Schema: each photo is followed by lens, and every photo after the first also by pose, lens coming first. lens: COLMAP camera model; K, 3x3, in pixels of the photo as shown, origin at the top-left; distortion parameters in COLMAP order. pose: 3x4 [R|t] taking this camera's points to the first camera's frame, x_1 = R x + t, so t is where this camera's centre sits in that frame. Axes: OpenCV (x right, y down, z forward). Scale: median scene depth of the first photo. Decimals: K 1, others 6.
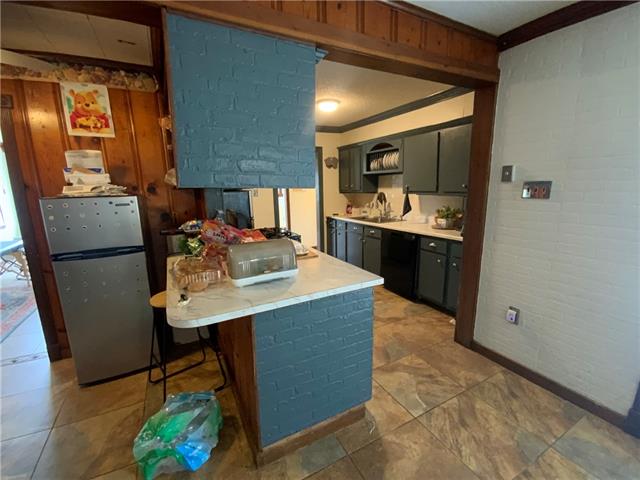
lens RADIAL K [[279.4, 0, 321.0], [0, 279.4, 239.2], [0, 0, 1]] dist [0.001398, -0.000725]
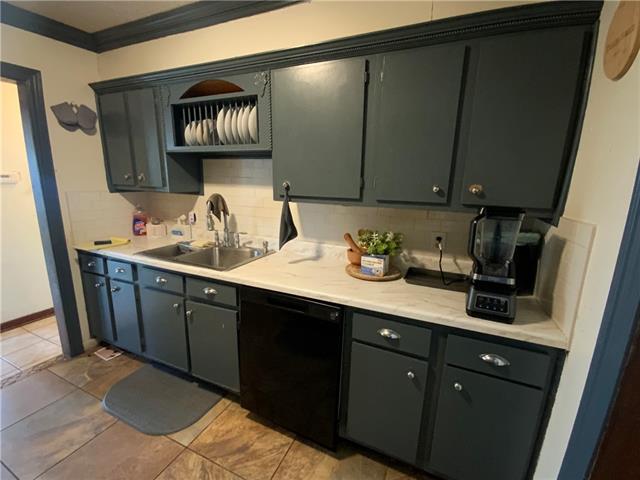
lens RADIAL K [[279.4, 0, 320.4], [0, 279.4, 239.2], [0, 0, 1]] dist [0.001398, -0.000725]
pose [[0.786090, -0.088135, 0.611796, 0.059974], [0.074395, 0.996078, 0.047905, -0.100841], [-0.613618, 0.007857, 0.789564, 0.519555]]
